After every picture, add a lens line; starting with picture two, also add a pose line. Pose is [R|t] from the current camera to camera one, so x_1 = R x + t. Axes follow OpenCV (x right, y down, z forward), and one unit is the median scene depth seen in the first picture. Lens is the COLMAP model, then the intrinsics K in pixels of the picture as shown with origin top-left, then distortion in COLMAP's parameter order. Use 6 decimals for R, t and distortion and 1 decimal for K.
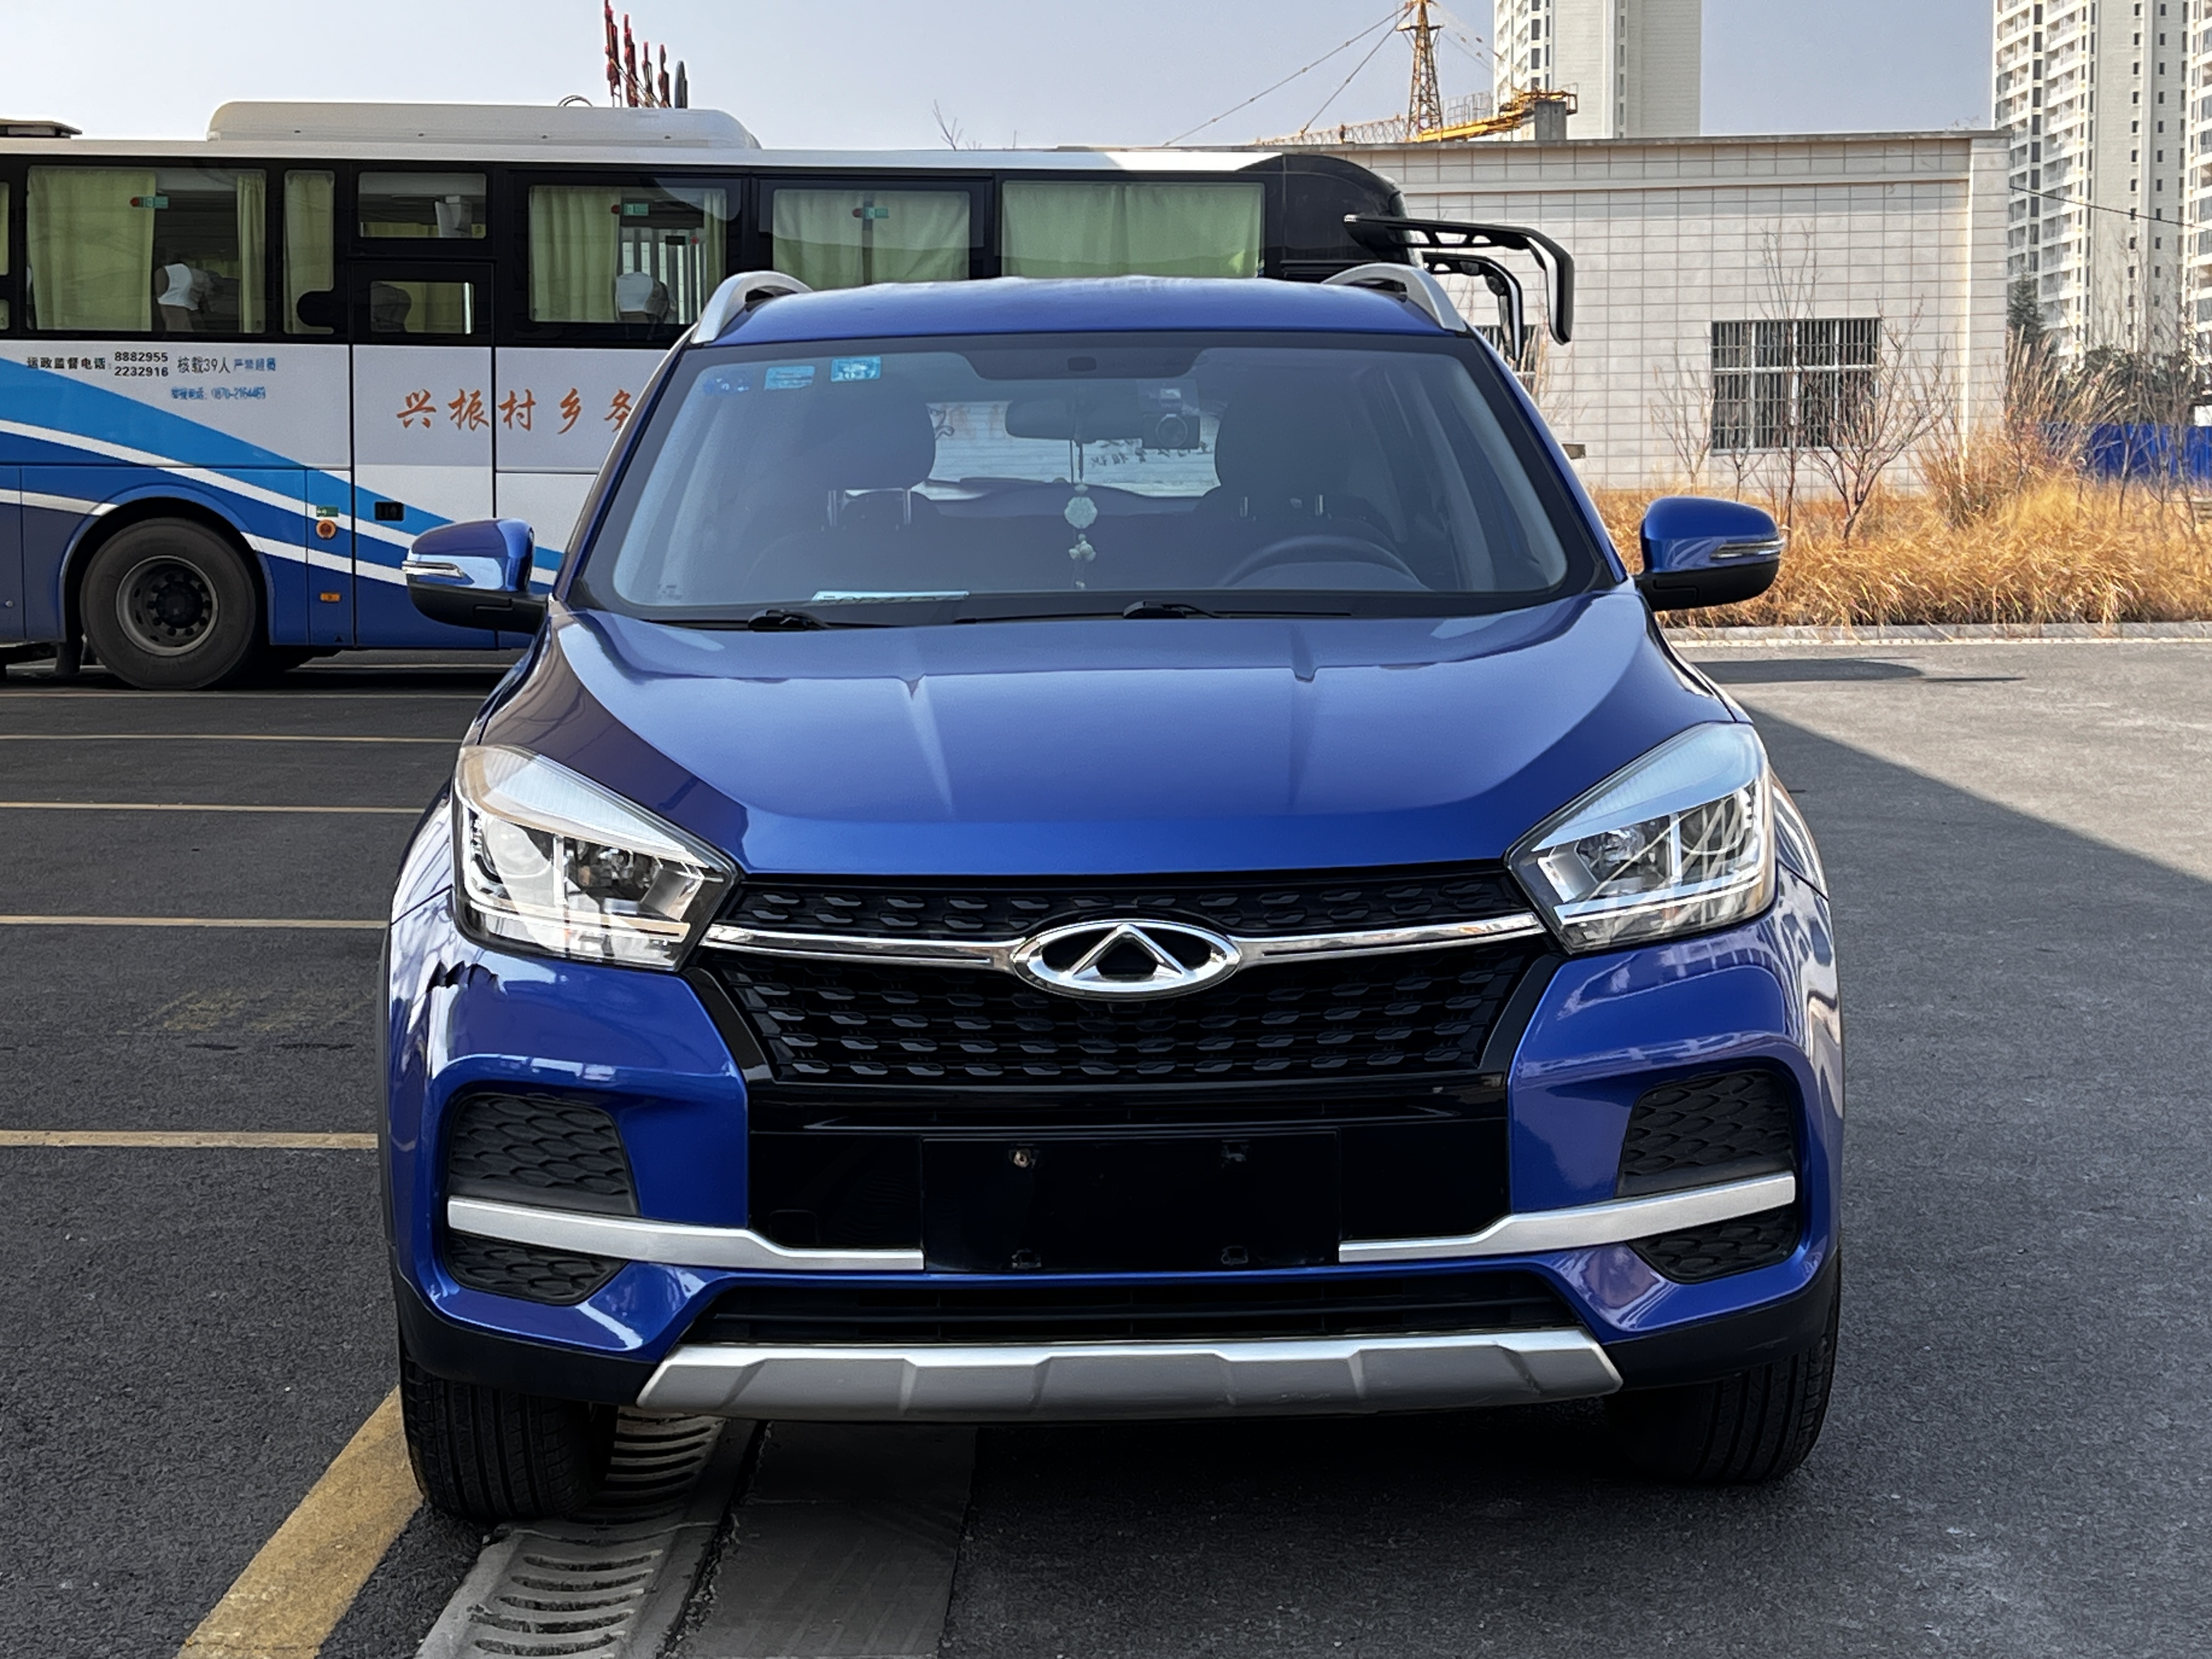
lens RADIAL K [[3592.7, 0, 1110.8], [0, 3592.7, 835.9], [0, 0, 1]] dist [0.100089, 0.000000]
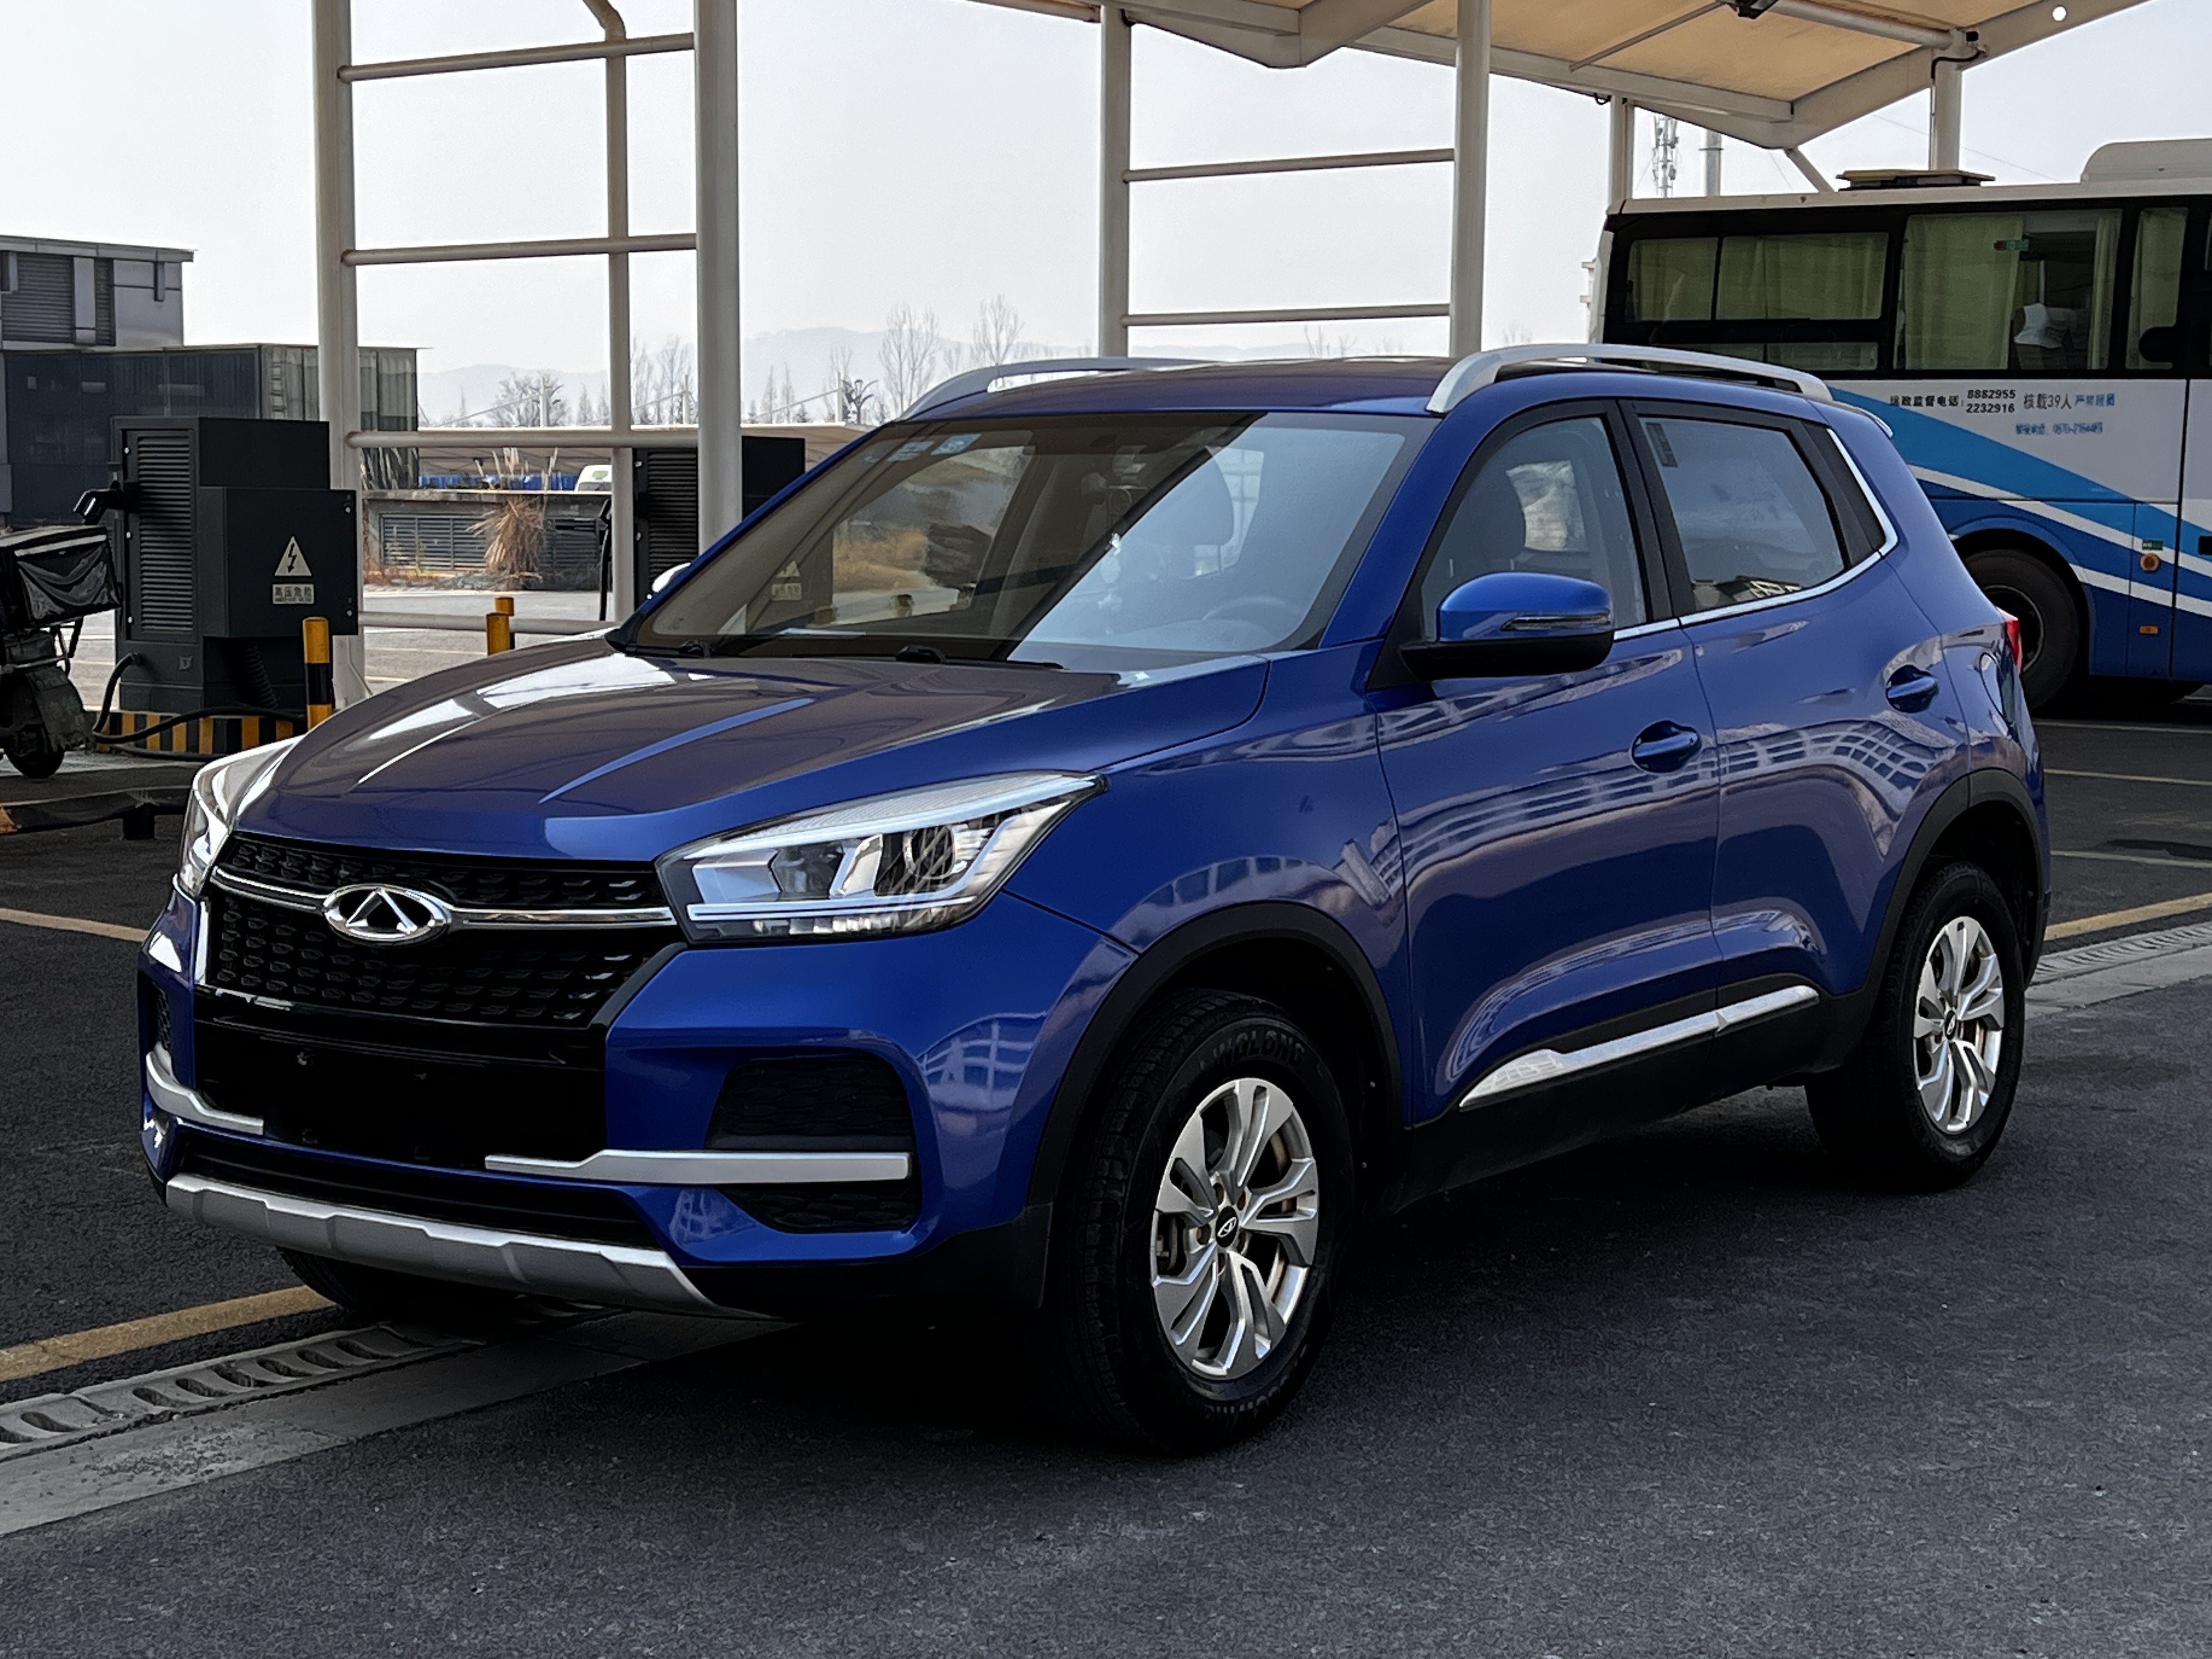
lens RADIAL K [[3592.7, 0, 1115.8], [0, 3592.7, 828.0], [0, 0, 1]] dist [0.100089, 0.000000]
pose [[0.804163, 0.068831, -0.590411, 0.152978], [-0.073696, 0.997154, 0.015873, -0.005800], [0.589823, 0.030746, 0.806947, 0.016182]]
